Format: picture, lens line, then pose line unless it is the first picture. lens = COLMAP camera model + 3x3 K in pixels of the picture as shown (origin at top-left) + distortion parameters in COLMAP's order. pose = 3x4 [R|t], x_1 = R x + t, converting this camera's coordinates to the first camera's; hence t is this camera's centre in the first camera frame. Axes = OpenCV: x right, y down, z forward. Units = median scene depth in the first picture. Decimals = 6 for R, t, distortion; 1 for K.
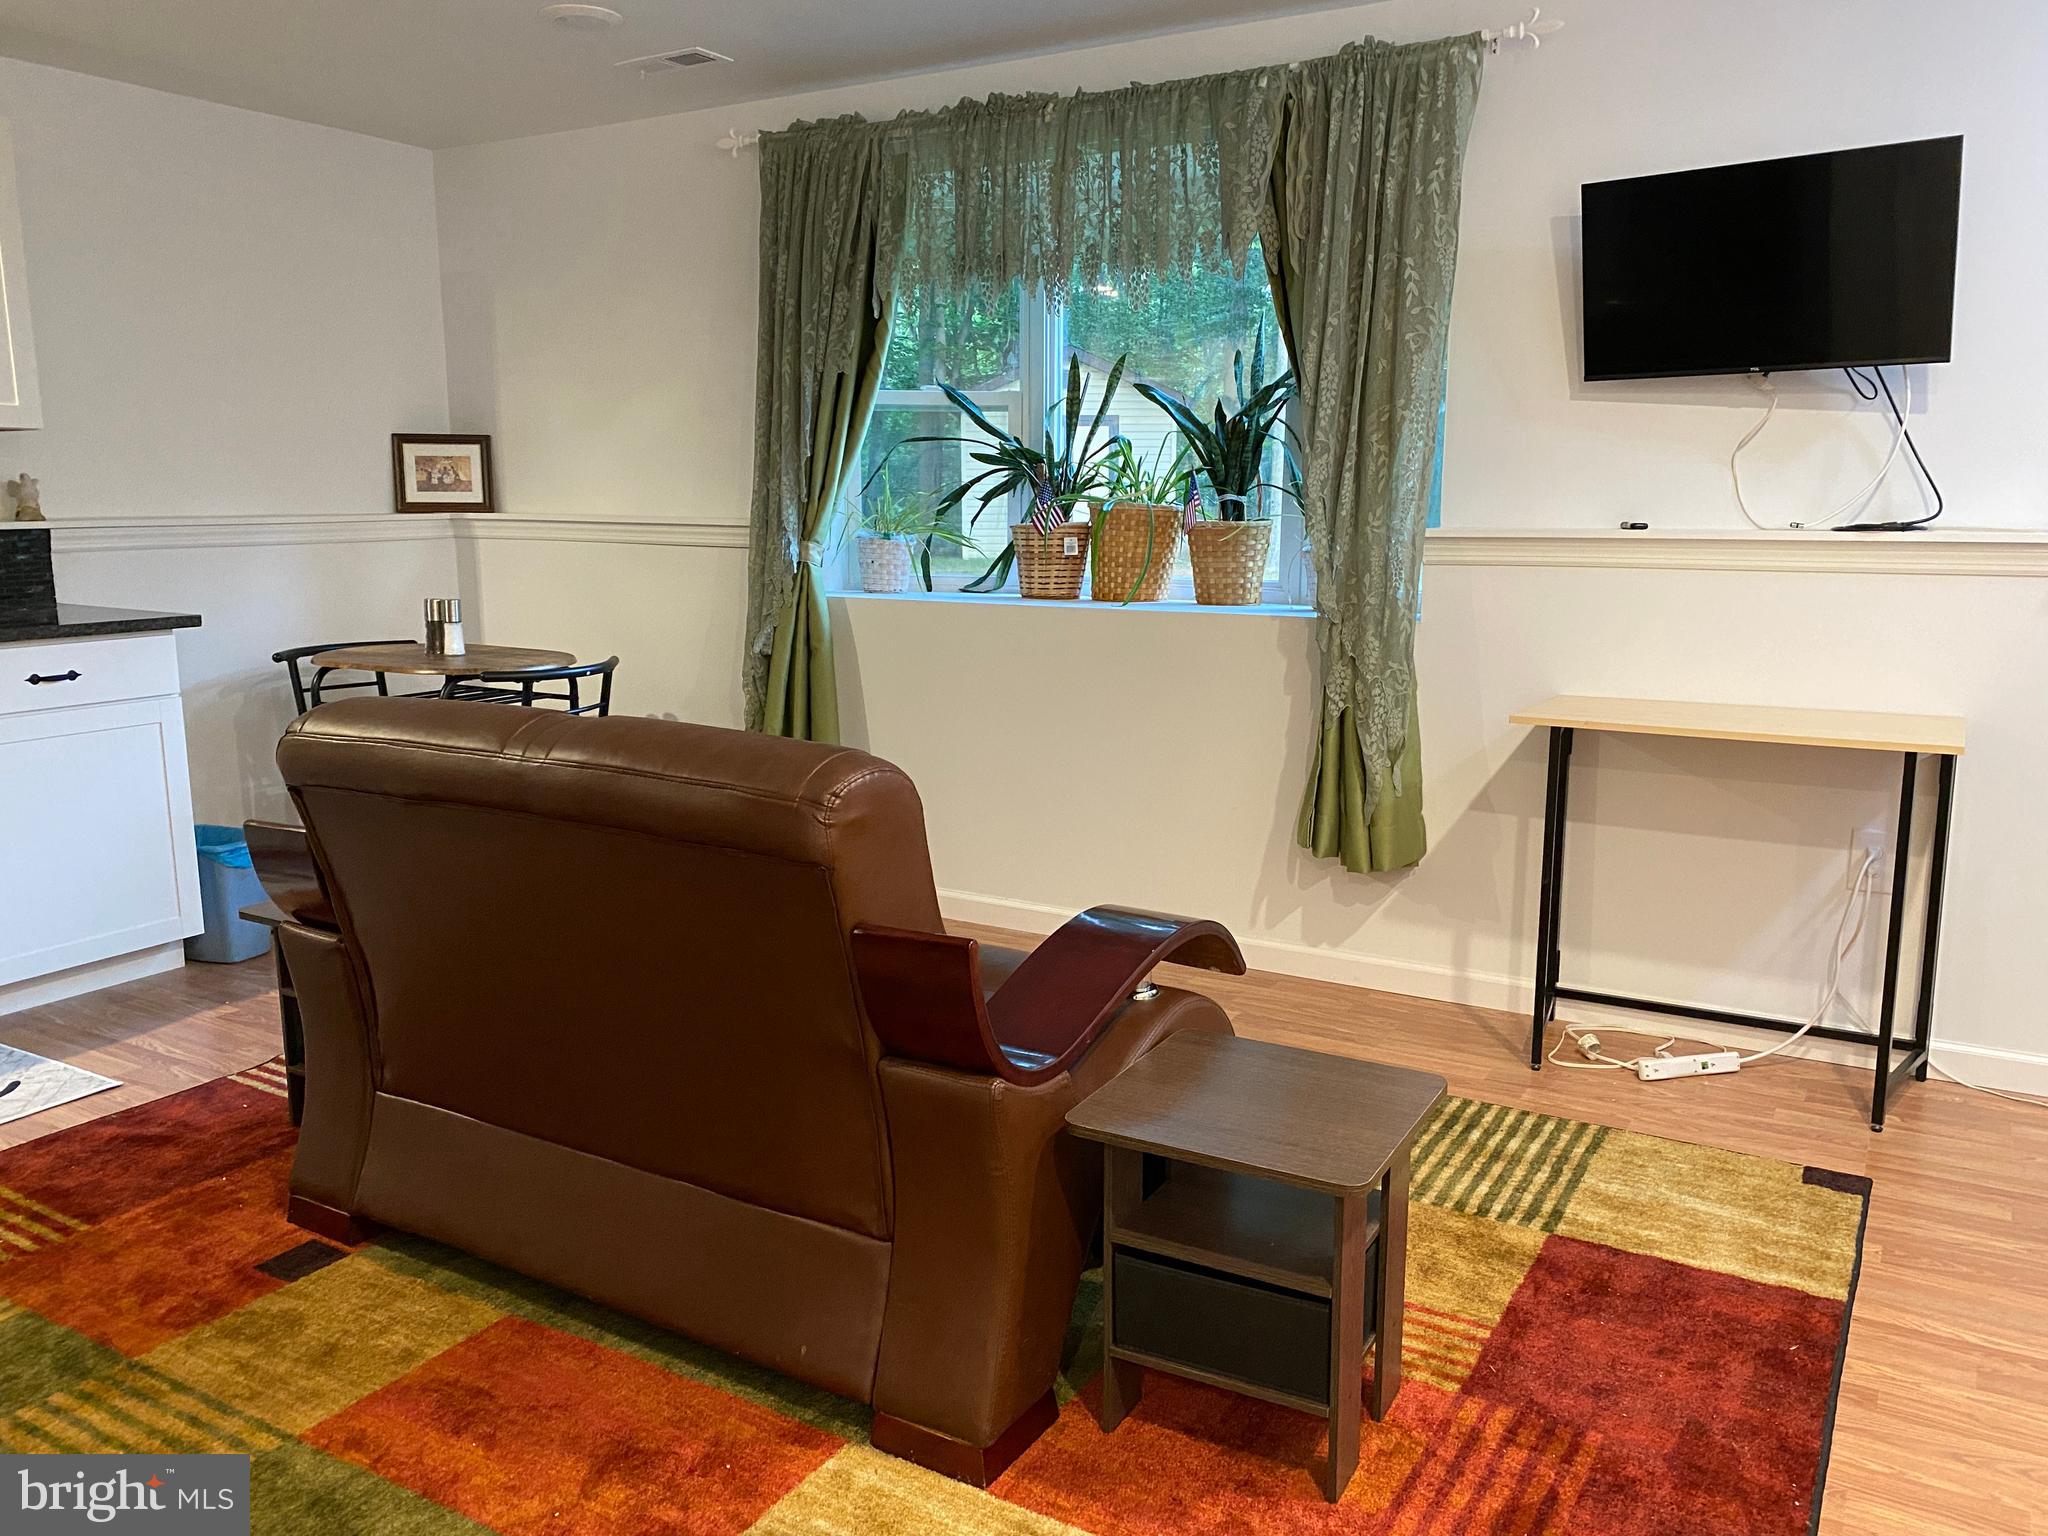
lens RADIAL K [[1548.7, 0, 1041.9], [0, 1548.7, 760.5], [0, 0, 1]] dist [0.017483, -0.015305]
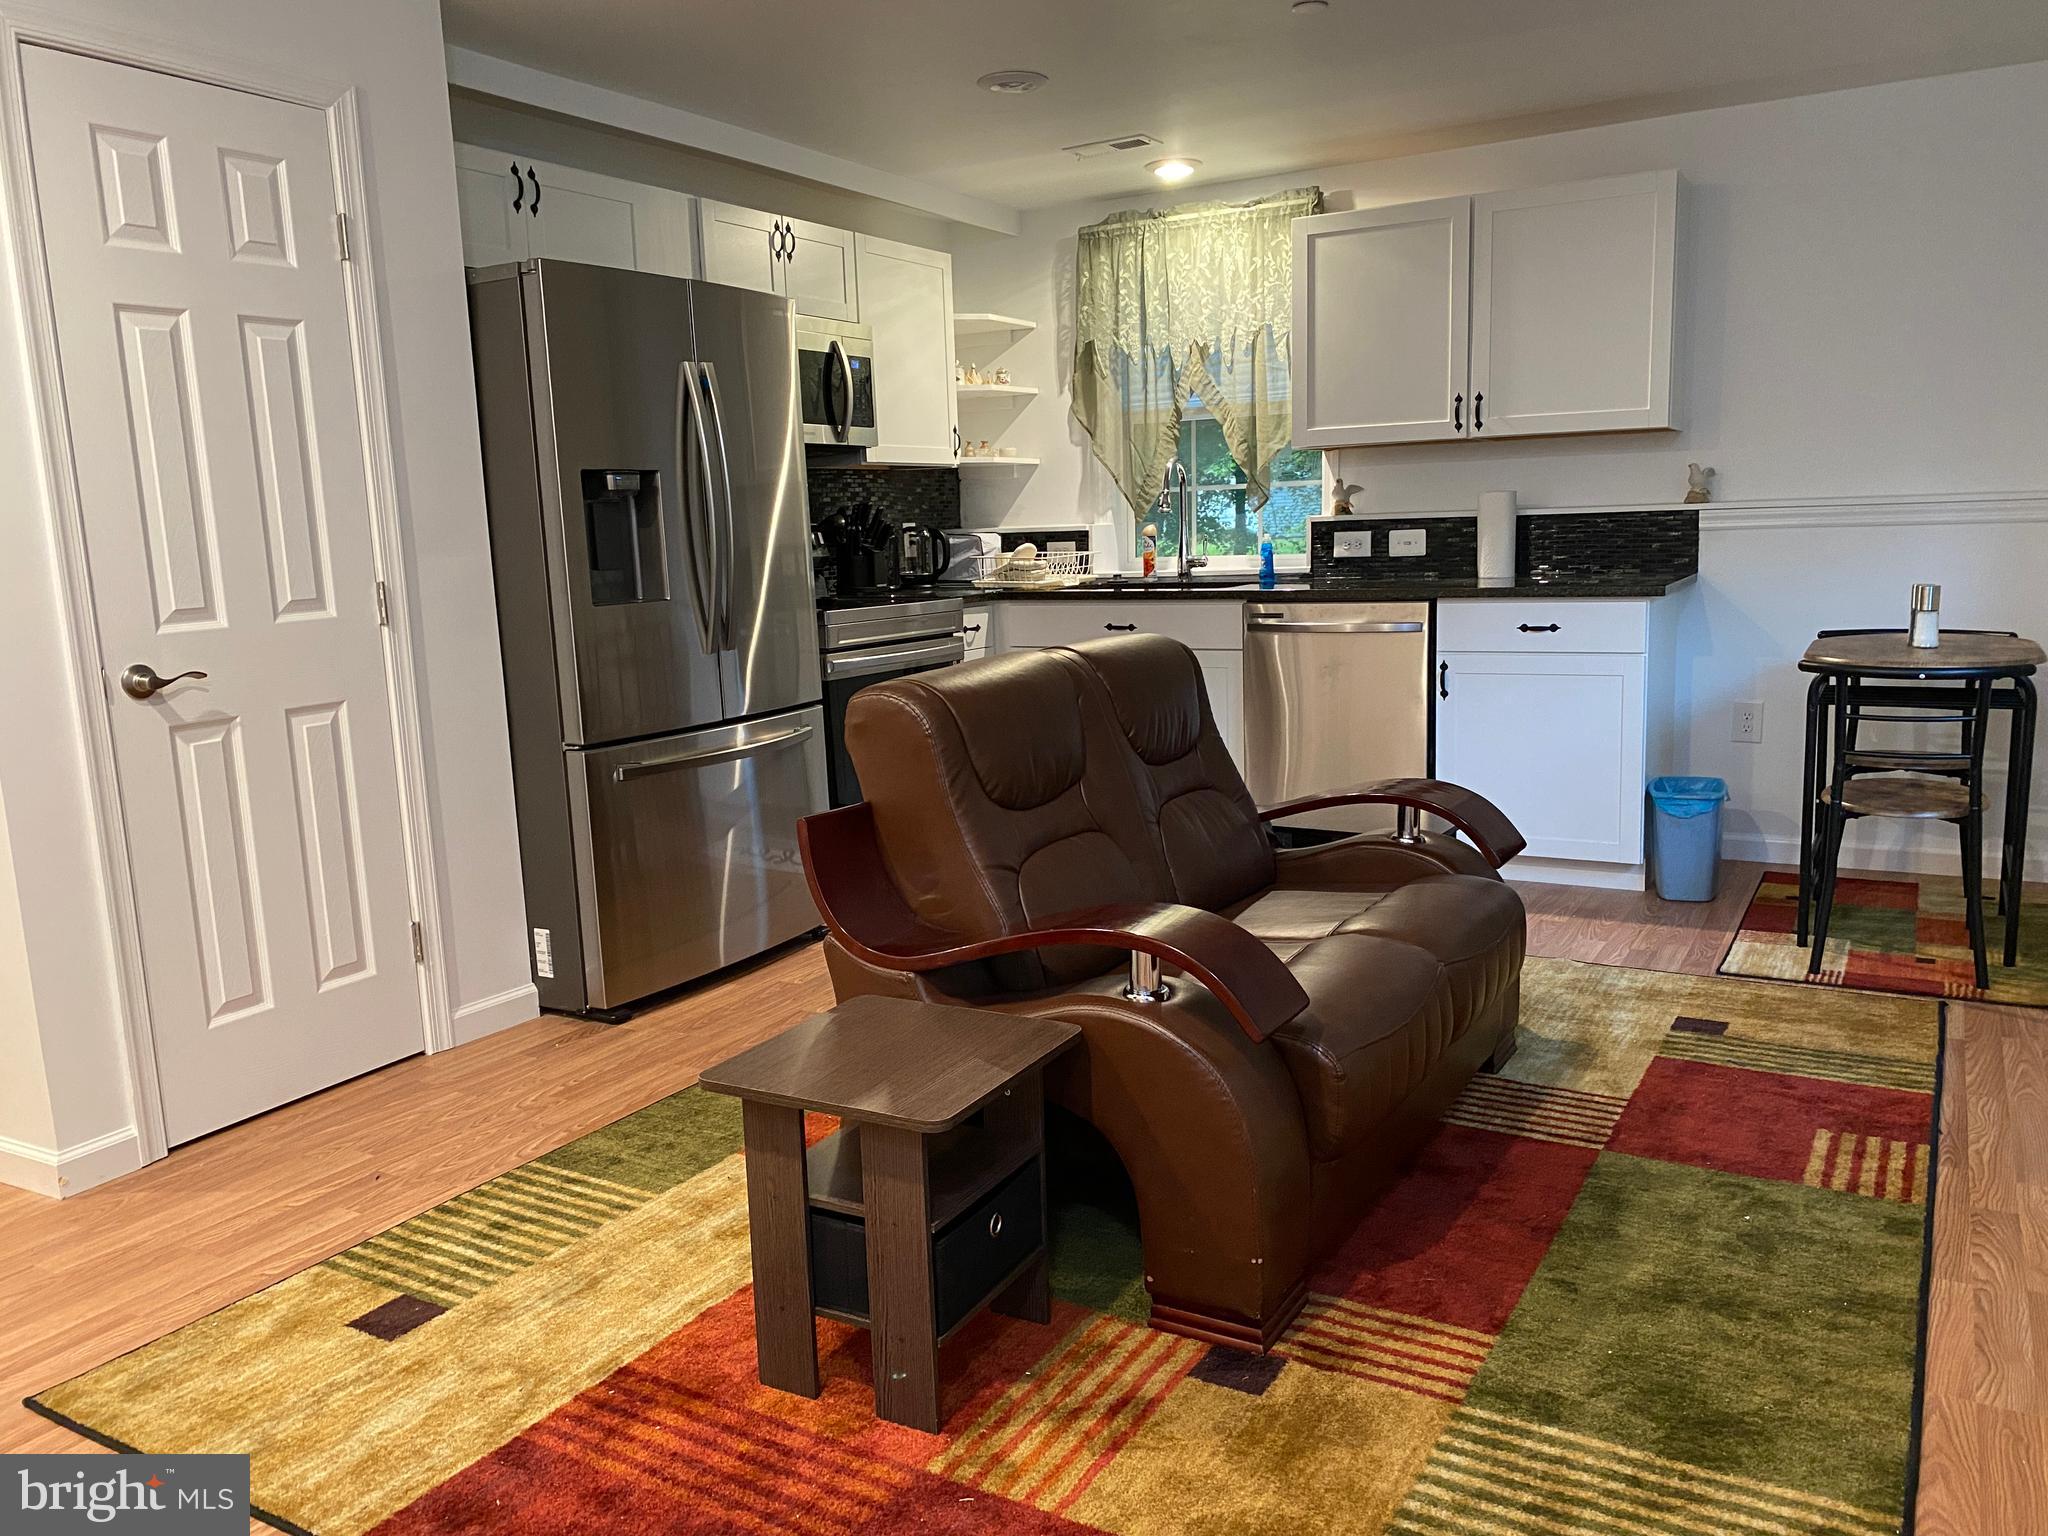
lens RADIAL K [[1548.7, 0, 1036.2], [0, 1548.7, 767.6], [0, 0, 1]] dist [0.017483, -0.015305]
pose [[-0.009838, 0.152374, -0.988274, 0.710225], [-0.135394, 0.979017, 0.152295, -0.087255], [0.990743, 0.135304, 0.010999, 0.651732]]
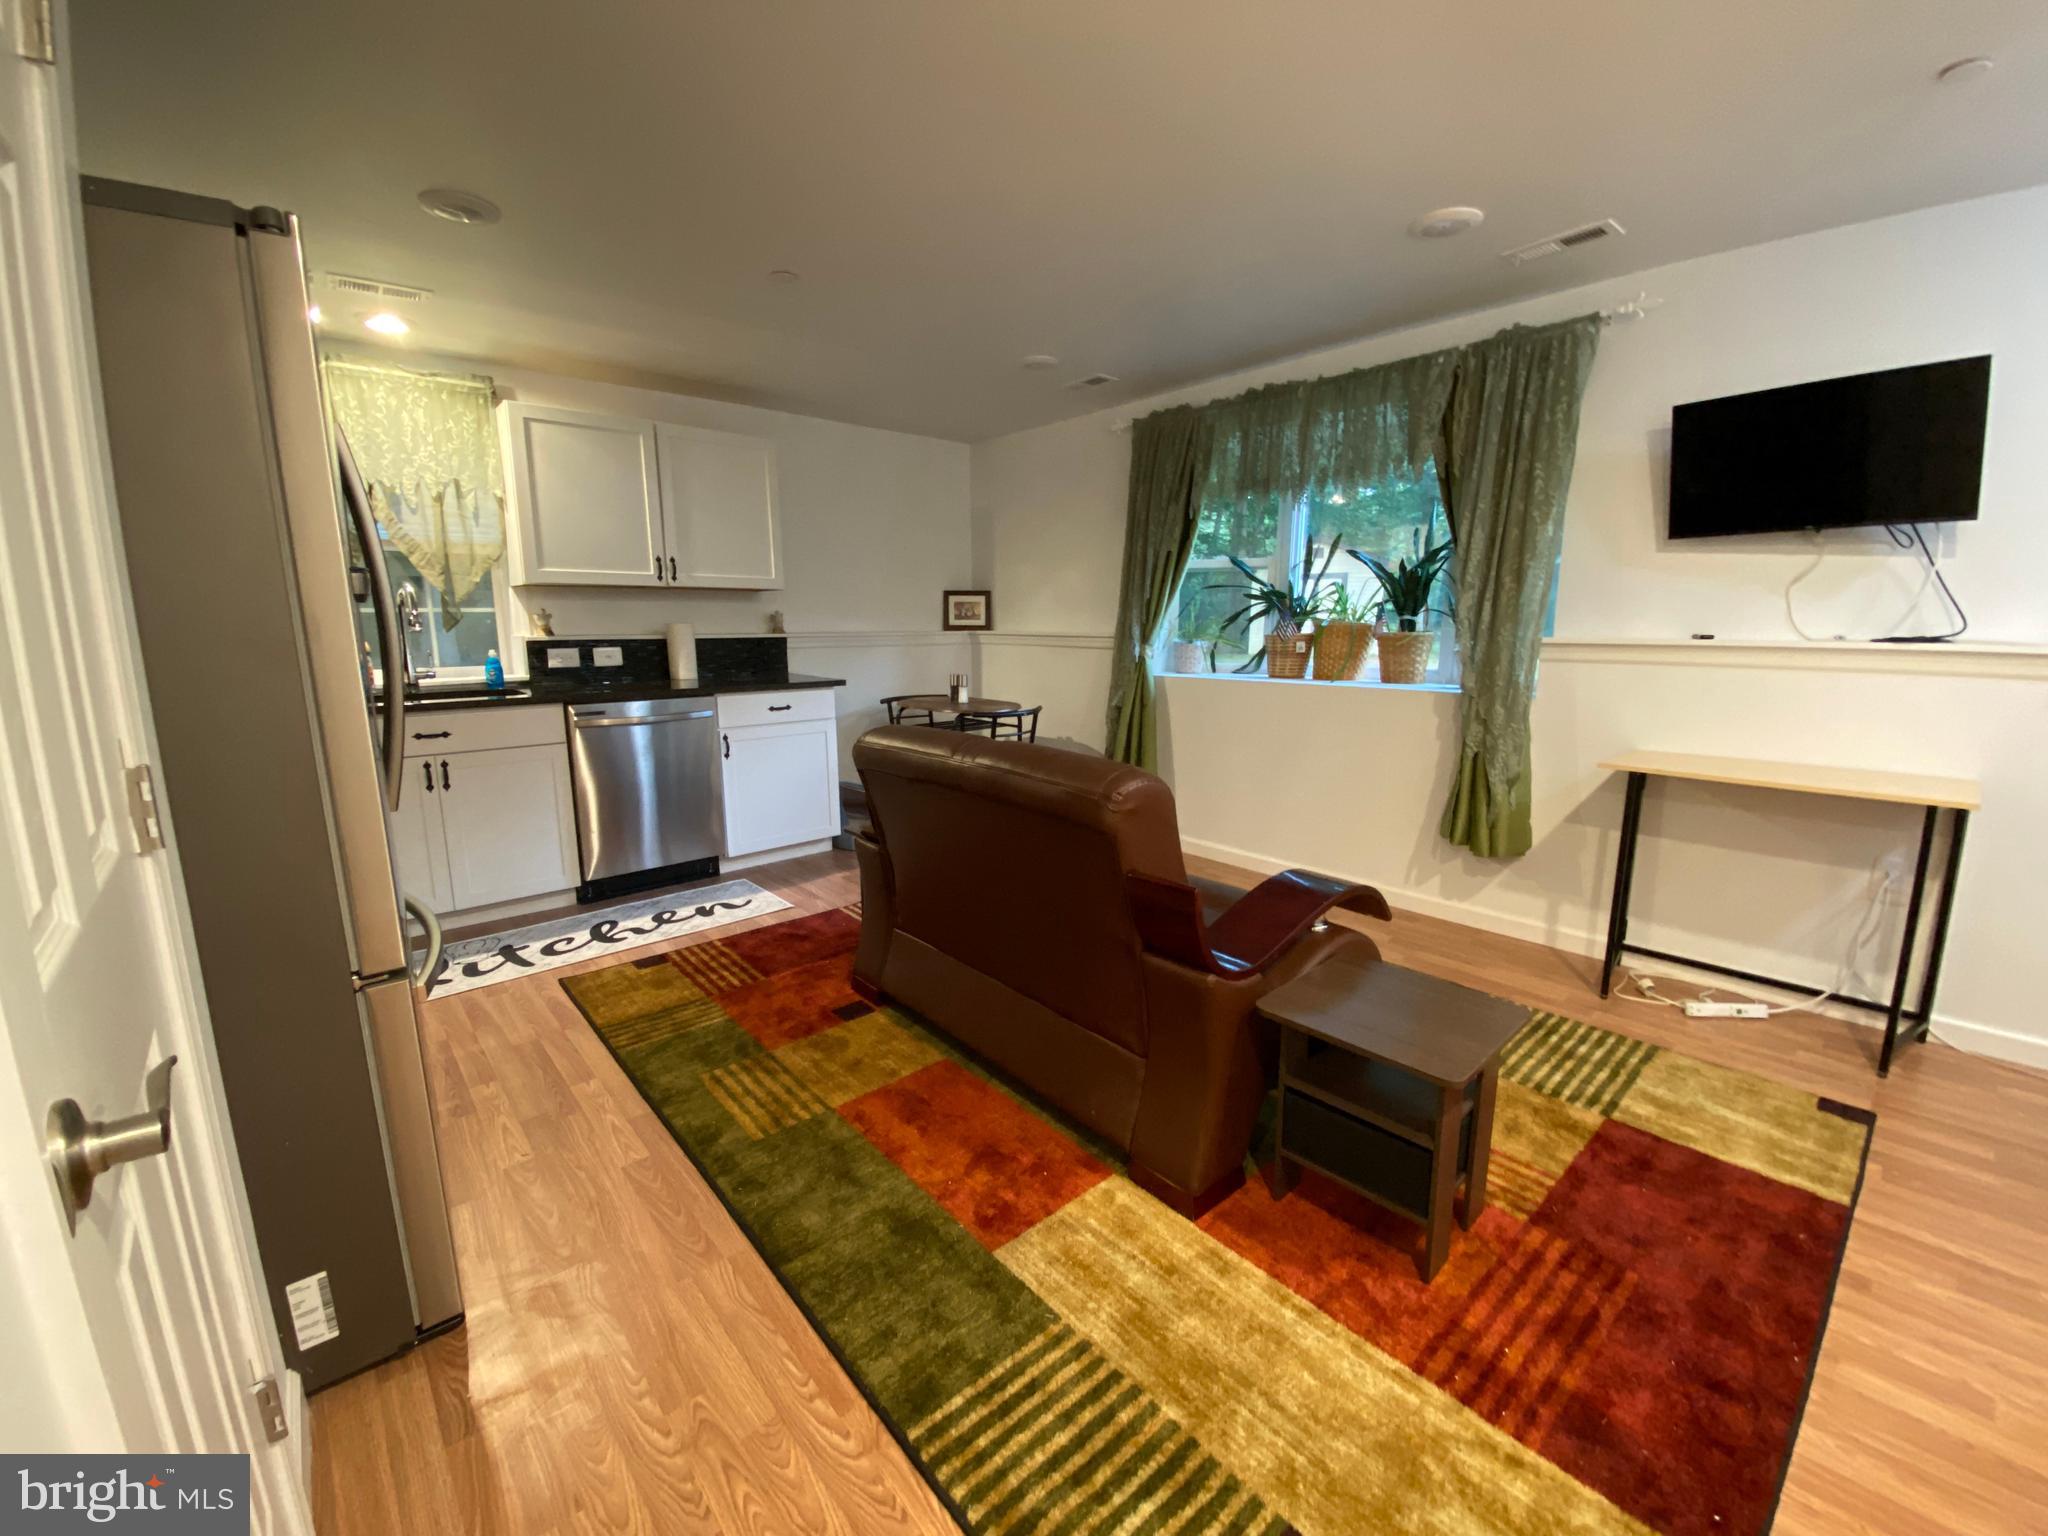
lens RADIAL K [[820.9, 0, 1008.3], [0, 820.9, 765.4], [0, 0, 1]] dist [-0.006130, -0.008339]
pose [[0.944011, 0.051842, -0.325816, 0.019694], [-0.050304, 0.998647, 0.013151, -0.007380], [0.326057, 0.003975, 0.945342, 0.065124]]
